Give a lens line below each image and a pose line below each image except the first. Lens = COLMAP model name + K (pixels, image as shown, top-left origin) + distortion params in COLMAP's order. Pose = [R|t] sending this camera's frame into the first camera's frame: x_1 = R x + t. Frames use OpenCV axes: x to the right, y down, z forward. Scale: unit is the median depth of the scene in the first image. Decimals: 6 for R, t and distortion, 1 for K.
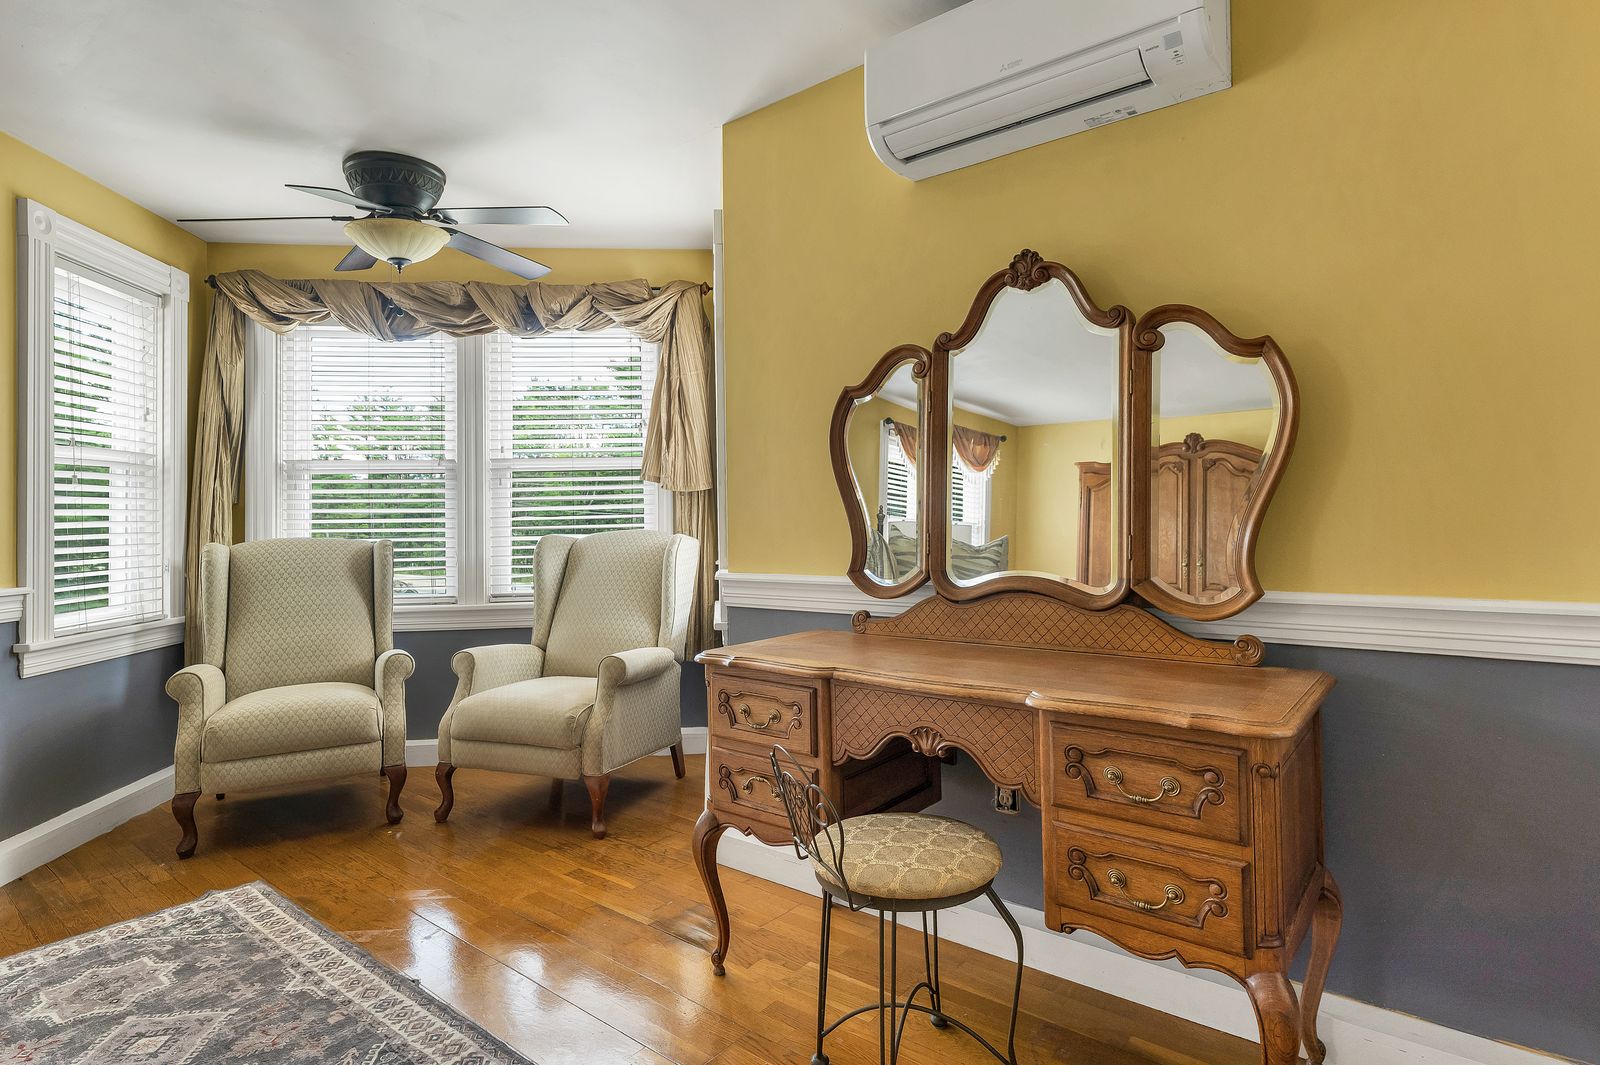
lens RADIAL K [[861.5, 0, 798.6], [0, 861.5, 519.8], [0, 0, 1]] dist [-0.000600, 0.000344]
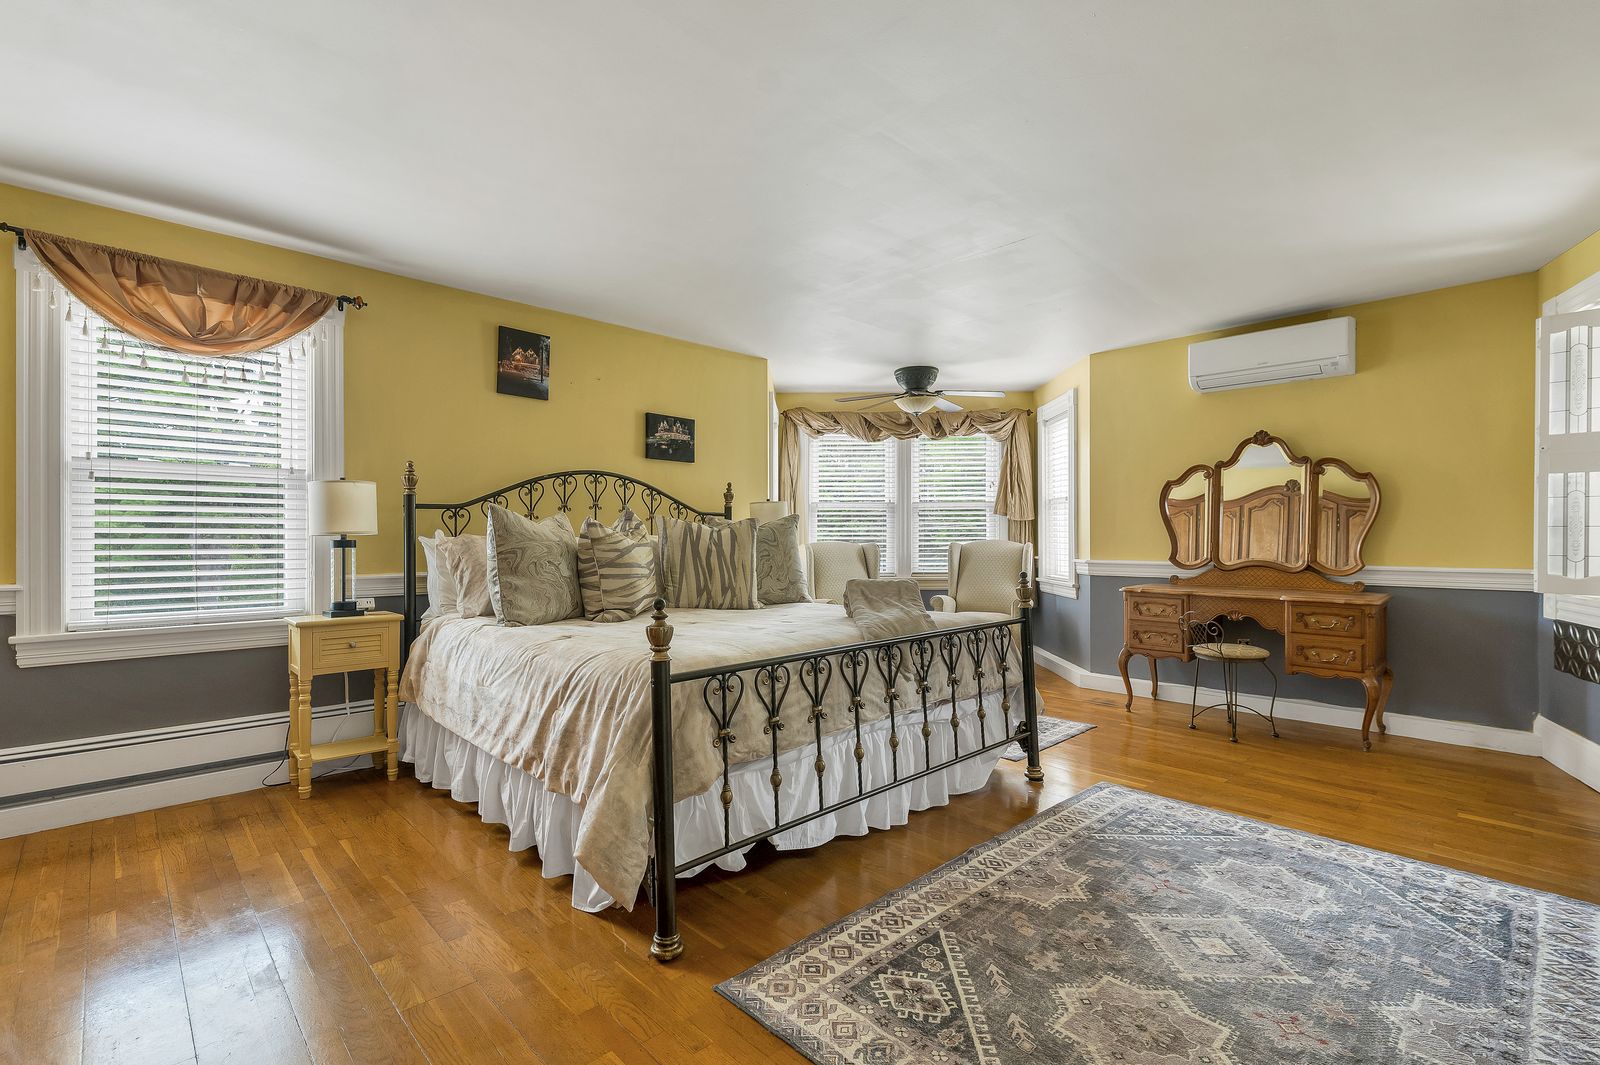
lens RADIAL K [[729.2, 0, 796.7], [0, 729.2, 543.2], [0, 0, 1]] dist [-0.001520, -0.000651]
pose [[0.992876, 0.015435, -0.118144, -0.826762], [-0.013863, 0.999804, 0.014115, 0.003843], [0.118339, -0.012377, 0.992896, -1.275578]]
